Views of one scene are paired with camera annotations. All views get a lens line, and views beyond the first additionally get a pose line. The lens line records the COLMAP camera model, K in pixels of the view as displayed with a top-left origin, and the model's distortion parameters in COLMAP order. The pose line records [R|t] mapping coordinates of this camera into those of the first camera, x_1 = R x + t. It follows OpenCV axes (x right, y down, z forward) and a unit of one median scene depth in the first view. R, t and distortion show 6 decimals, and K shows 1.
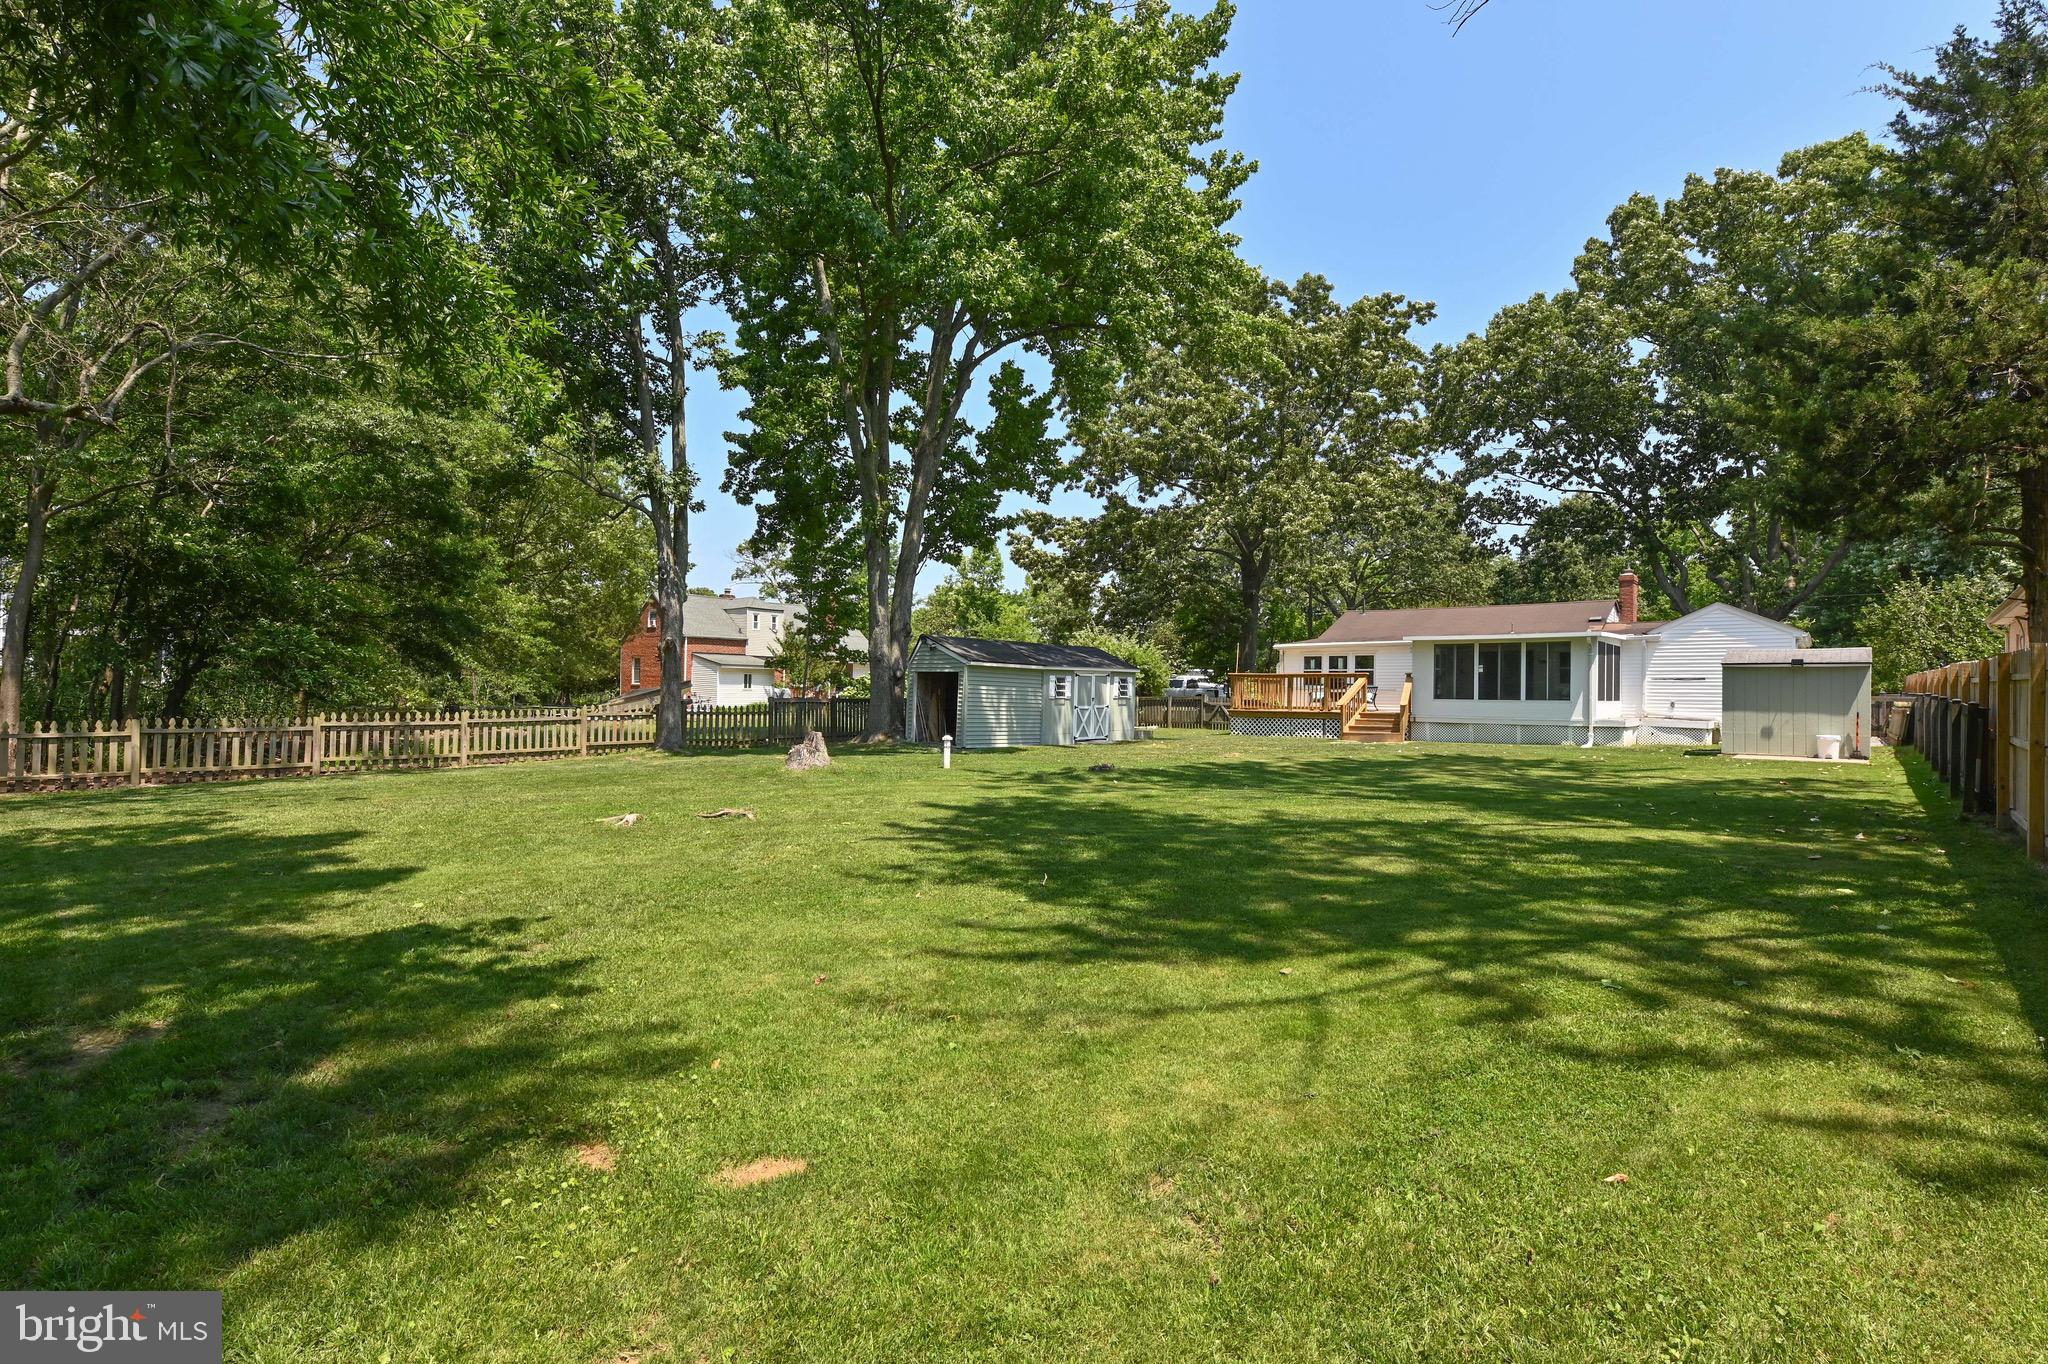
lens RADIAL K [[977.6, 0, 1024.0], [0, 977.6, 682.0], [0, 0, 1]] dist [-0.001692, -0.000194]
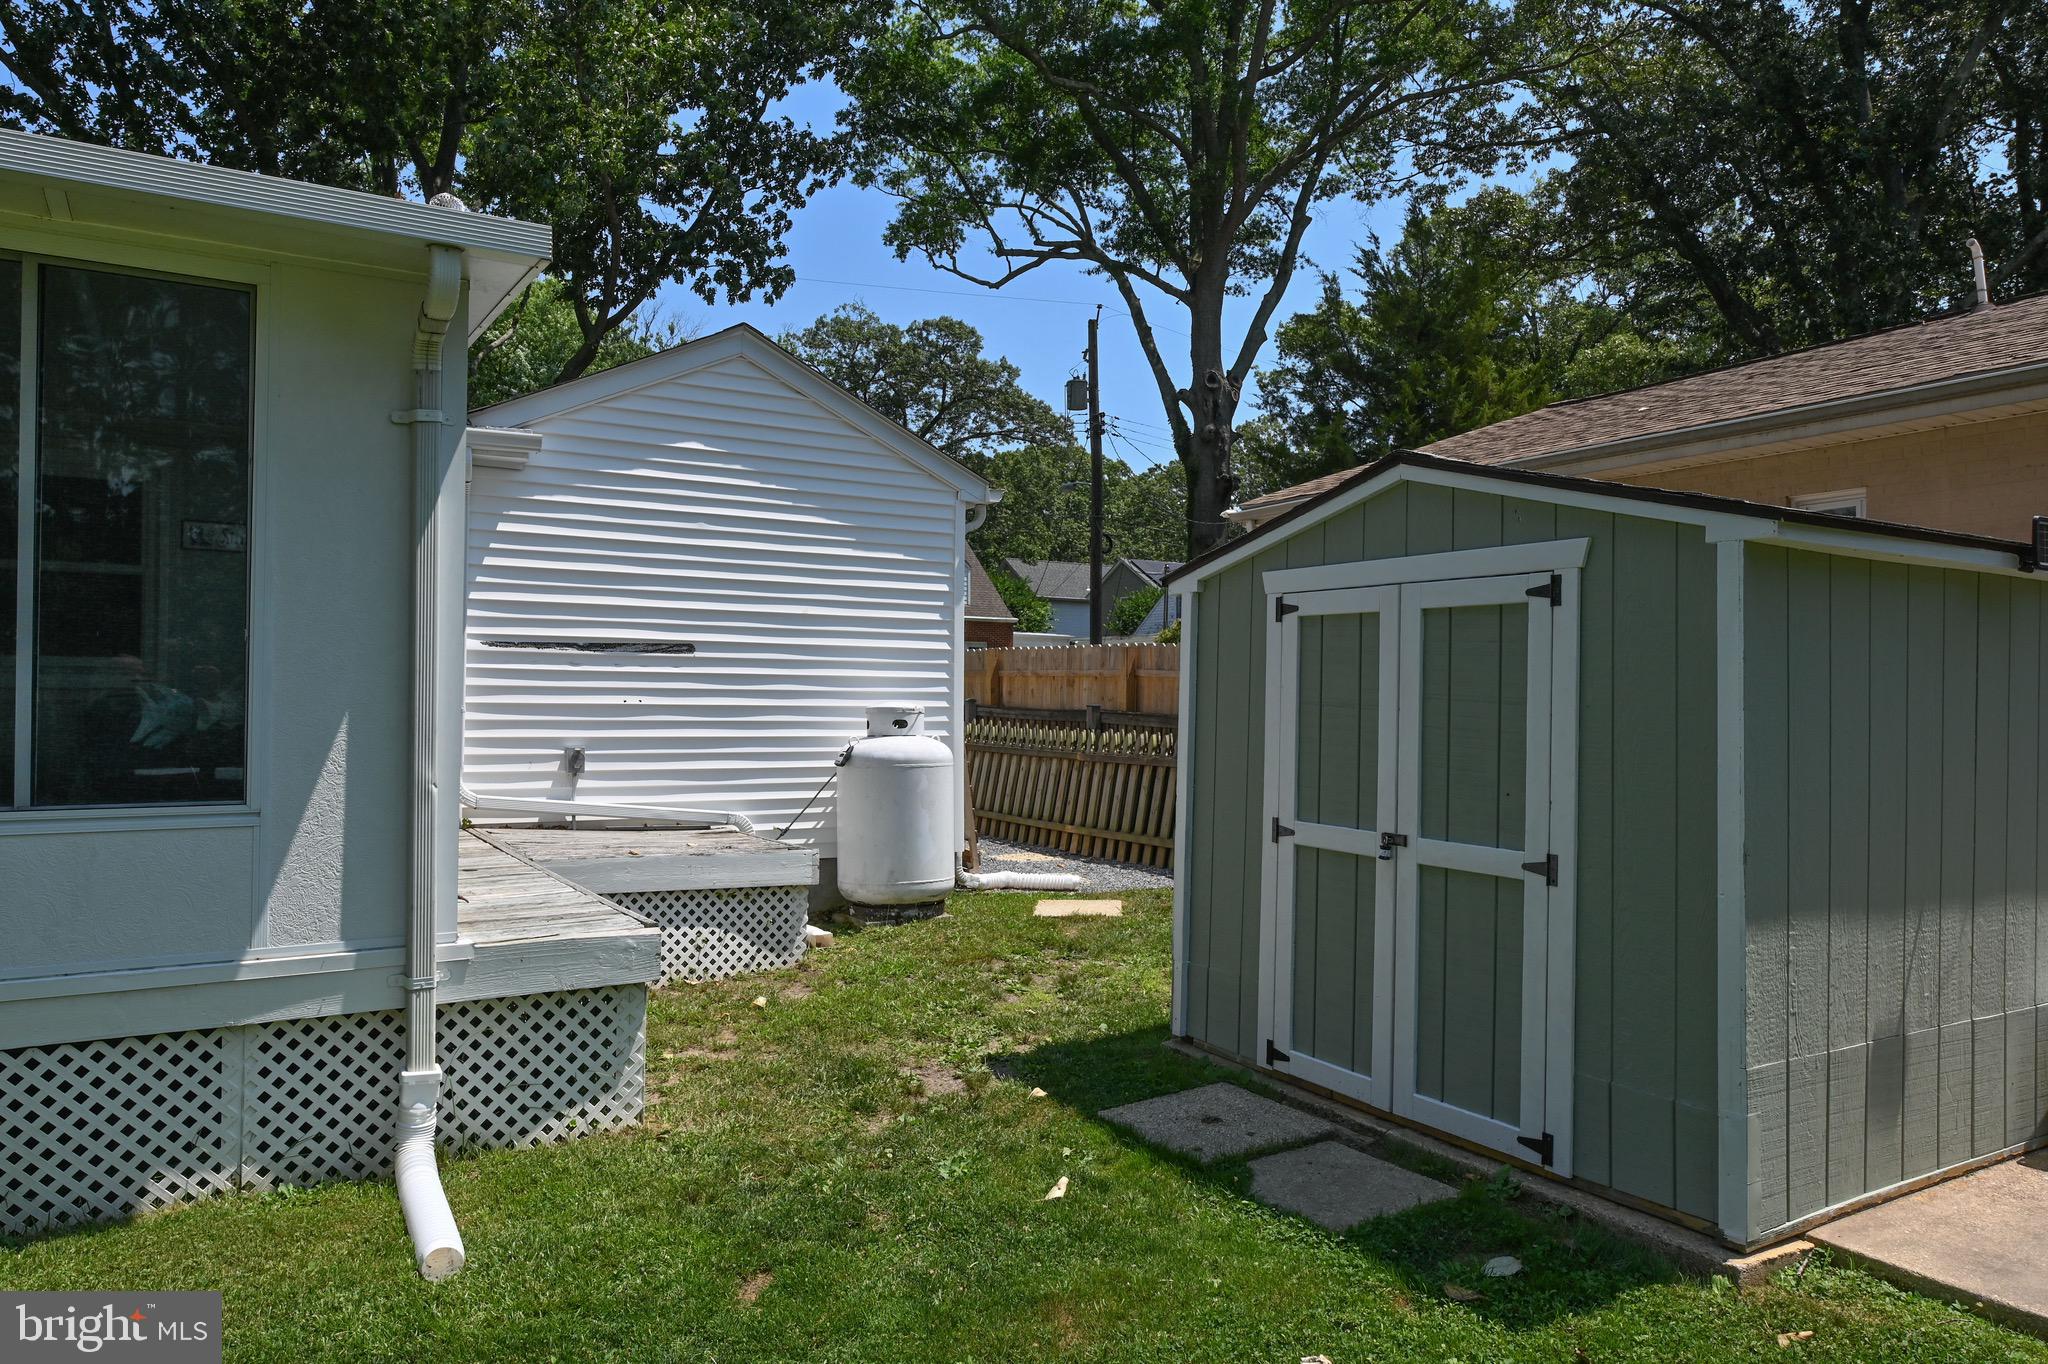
lens RADIAL K [[1350.1, 0, 1039.9], [0, 1350.1, 735.3], [0, 0, 1]] dist [-0.001049, -0.000531]
pose [[0.316279, -0.031803, 0.948133, 0.392016], [-0.020776, 0.998966, 0.040438, 0.002650], [-0.948439, -0.032488, 0.315291, 0.767401]]
